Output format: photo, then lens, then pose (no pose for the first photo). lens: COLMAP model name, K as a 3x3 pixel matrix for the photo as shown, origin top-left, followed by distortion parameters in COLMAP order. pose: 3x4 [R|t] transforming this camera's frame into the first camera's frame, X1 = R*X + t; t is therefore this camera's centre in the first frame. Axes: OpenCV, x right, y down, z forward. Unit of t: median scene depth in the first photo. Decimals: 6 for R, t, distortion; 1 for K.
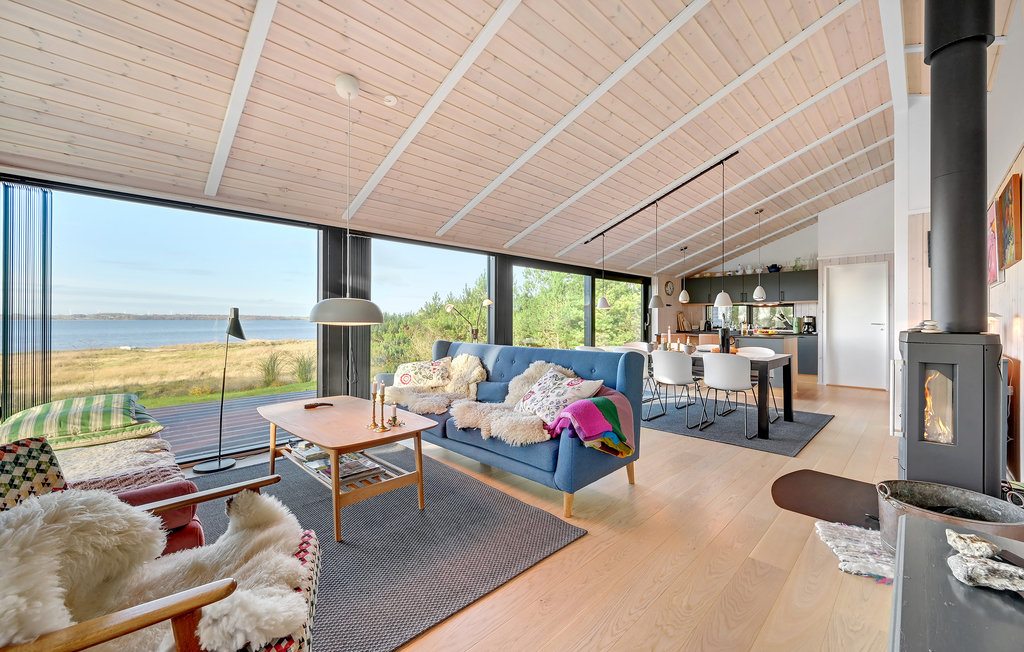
lens RADIAL K [[410.5, 0, 510.7], [0, 410.5, 327.6], [0, 0, 1]] dist [0.000855, 0.000018]
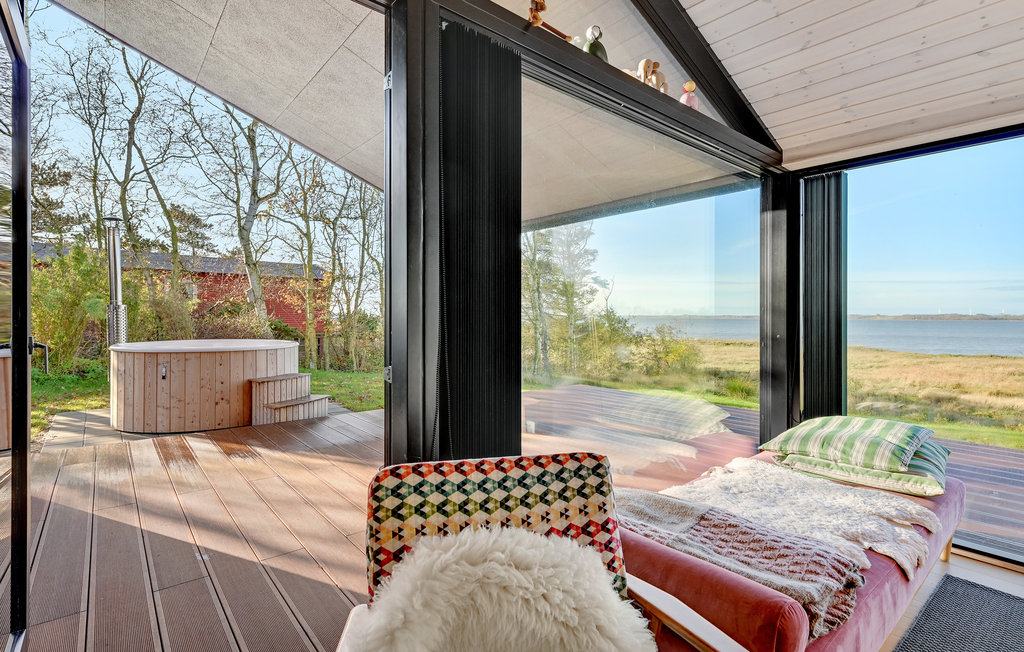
lens RADIAL K [[479.5, 0, 511.0], [0, 479.5, 319.8], [0, 0, 1]] dist [0.000421, -0.000257]
pose [[-0.086212, 0.001515, -0.996276, -0.081997], [-0.023870, 0.999709, 0.003586, -0.014899], [0.995991, 0.024090, -0.086151, 0.644541]]
